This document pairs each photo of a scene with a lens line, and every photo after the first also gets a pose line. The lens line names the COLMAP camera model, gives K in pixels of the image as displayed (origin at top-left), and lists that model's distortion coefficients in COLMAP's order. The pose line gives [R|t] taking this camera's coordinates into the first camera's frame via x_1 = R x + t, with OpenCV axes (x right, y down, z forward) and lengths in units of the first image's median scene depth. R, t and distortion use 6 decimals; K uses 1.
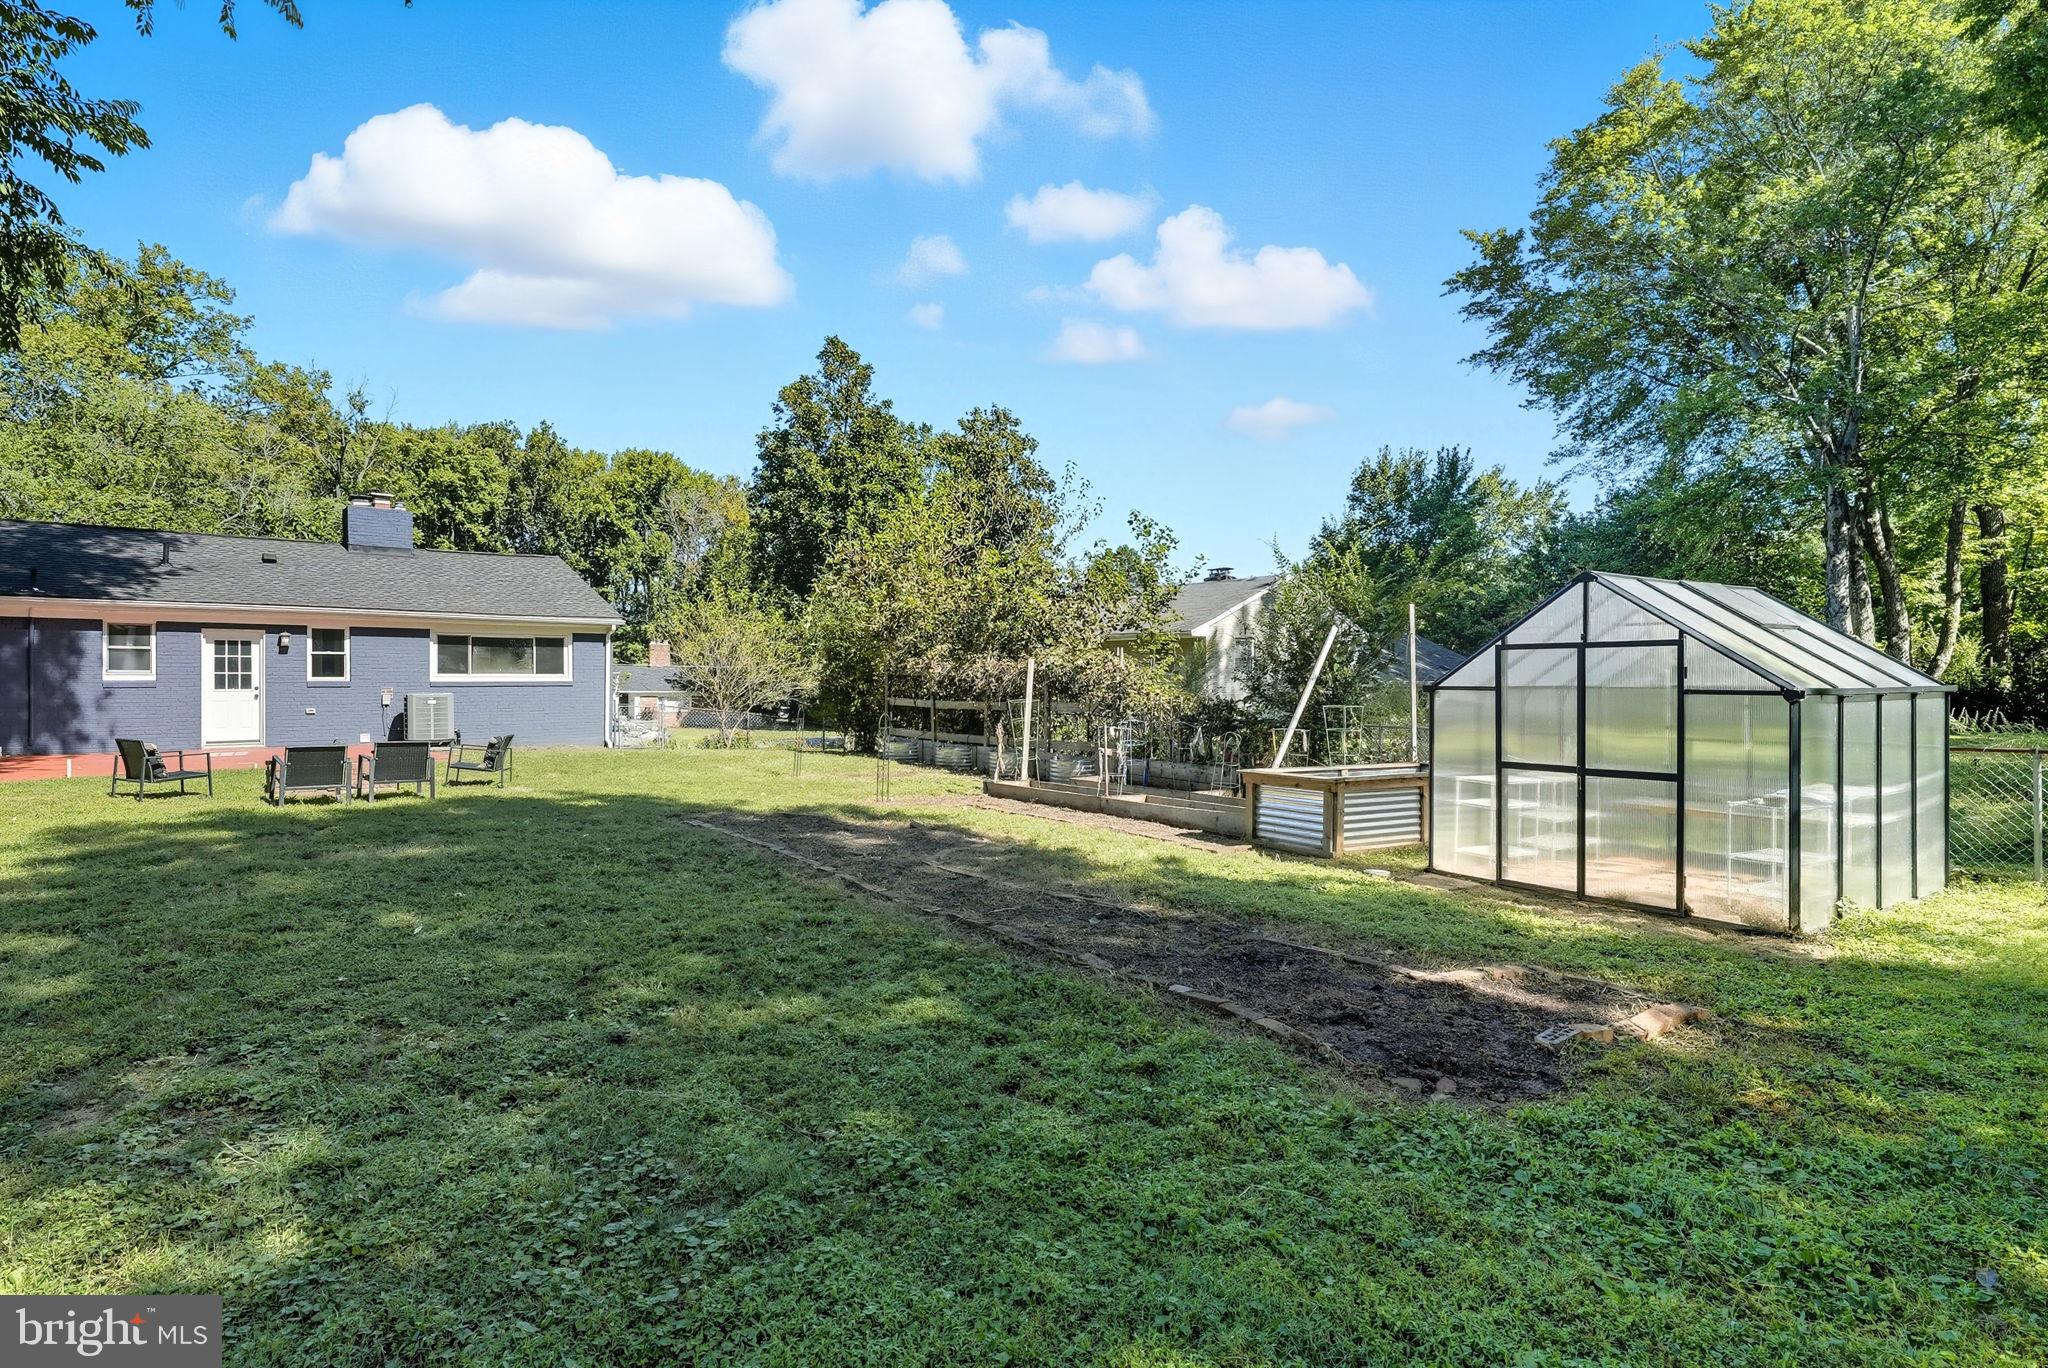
lens RADIAL K [[946.6, 0, 1021.9], [0, 946.6, 677.2], [0, 0, 1]] dist [0.000764, 0.000948]
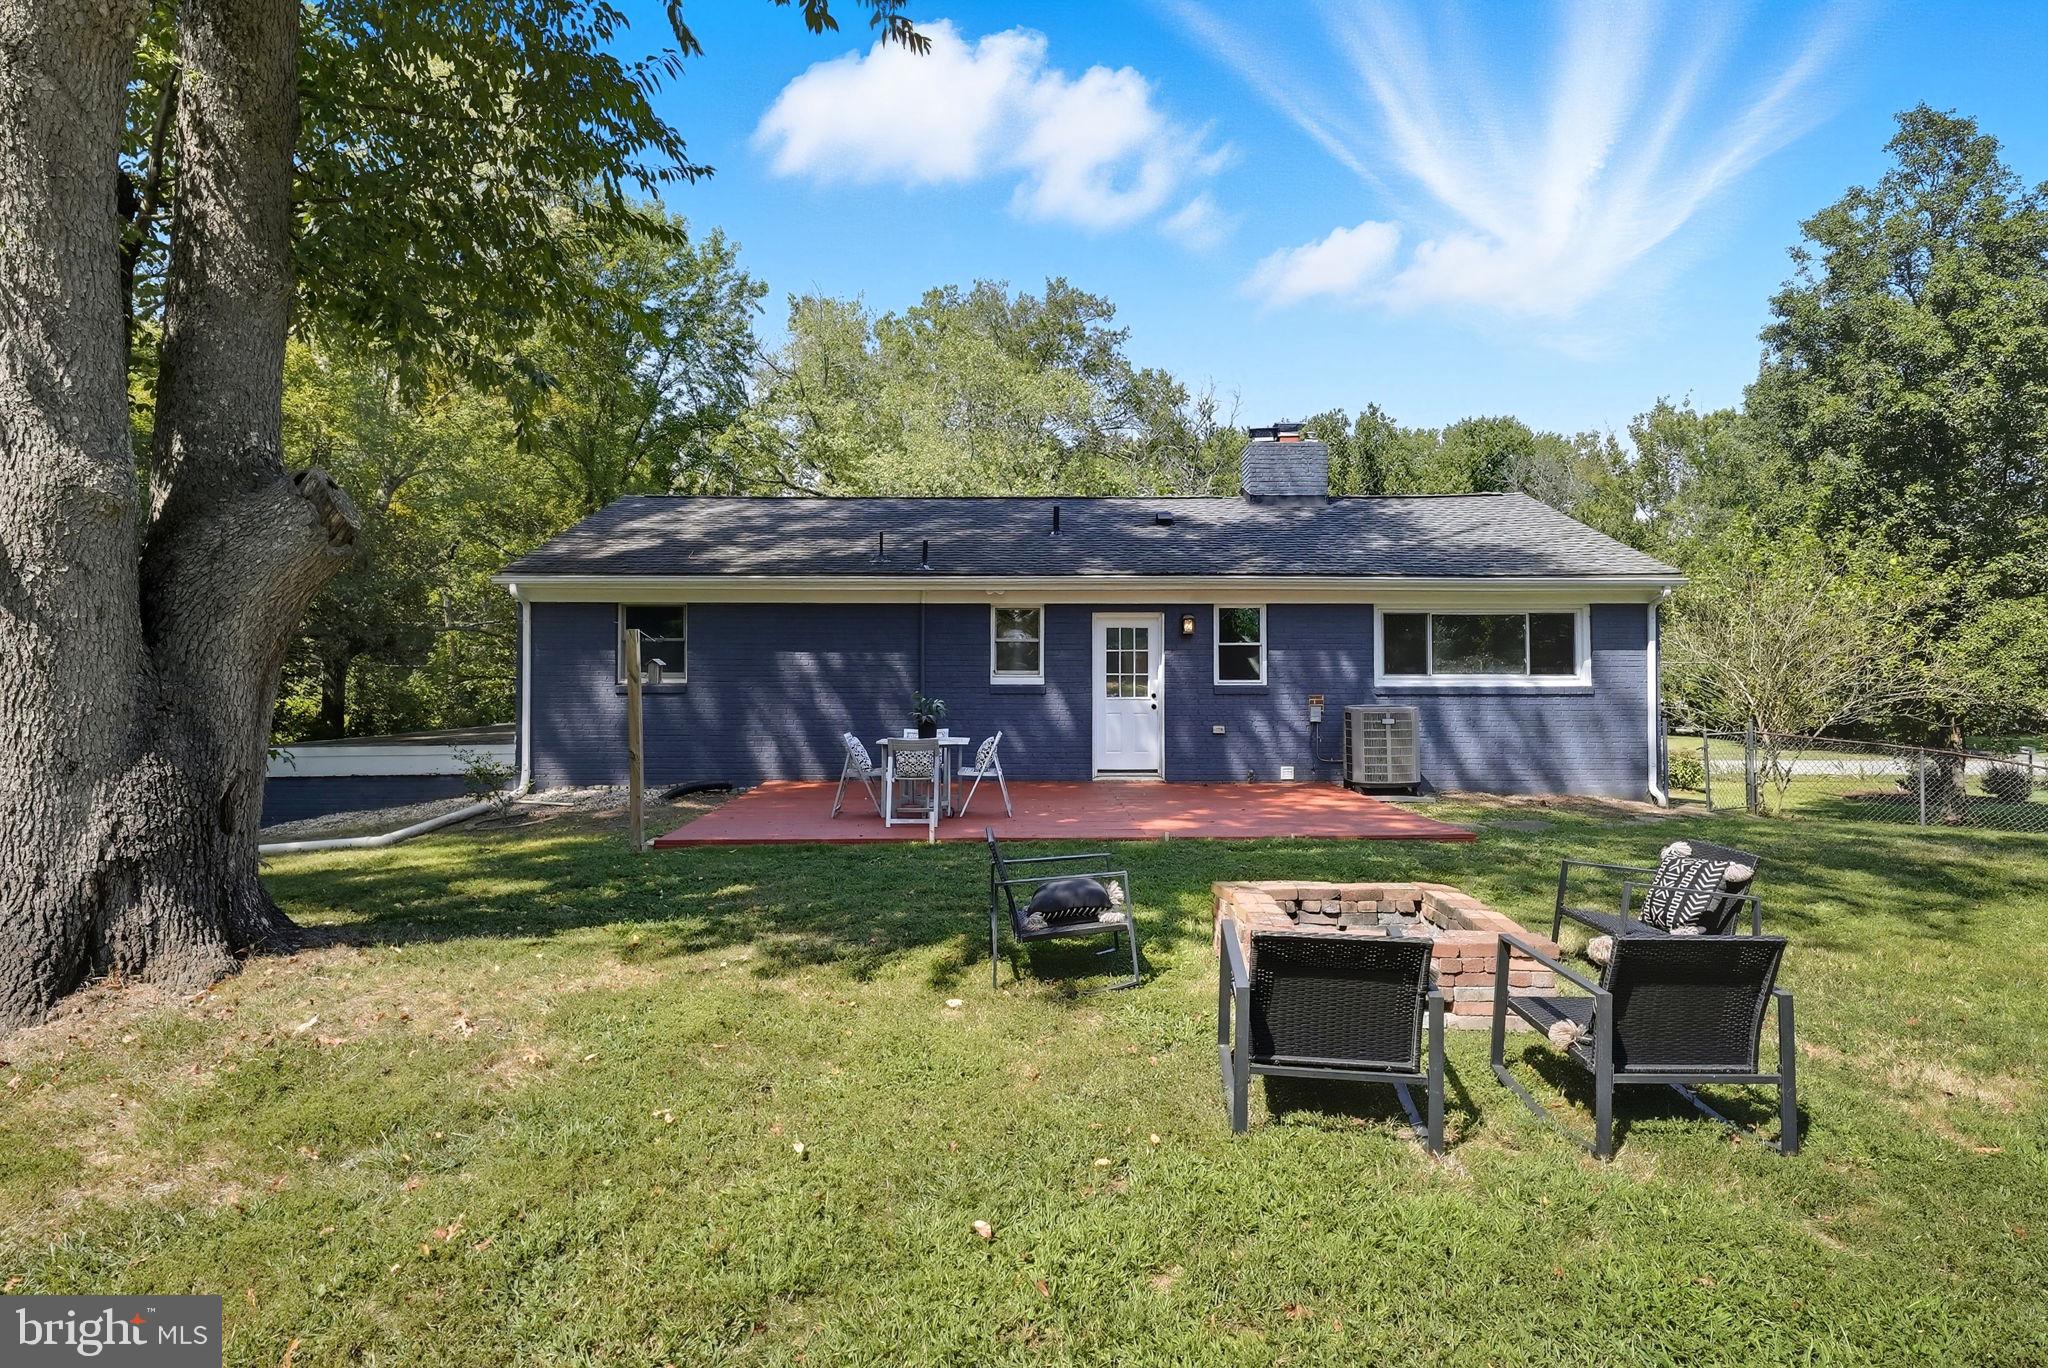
lens RADIAL K [[946.6, 0, 1021.9], [0, 946.6, 677.2], [0, 0, 1]] dist [0.000764, 0.000948]
pose [[0.708962, -0.002528, -0.705242, -0.180427], [-0.002001, 0.999982, -0.005596, 0.000824], [0.705244, 0.005378, 0.708945, 0.205563]]
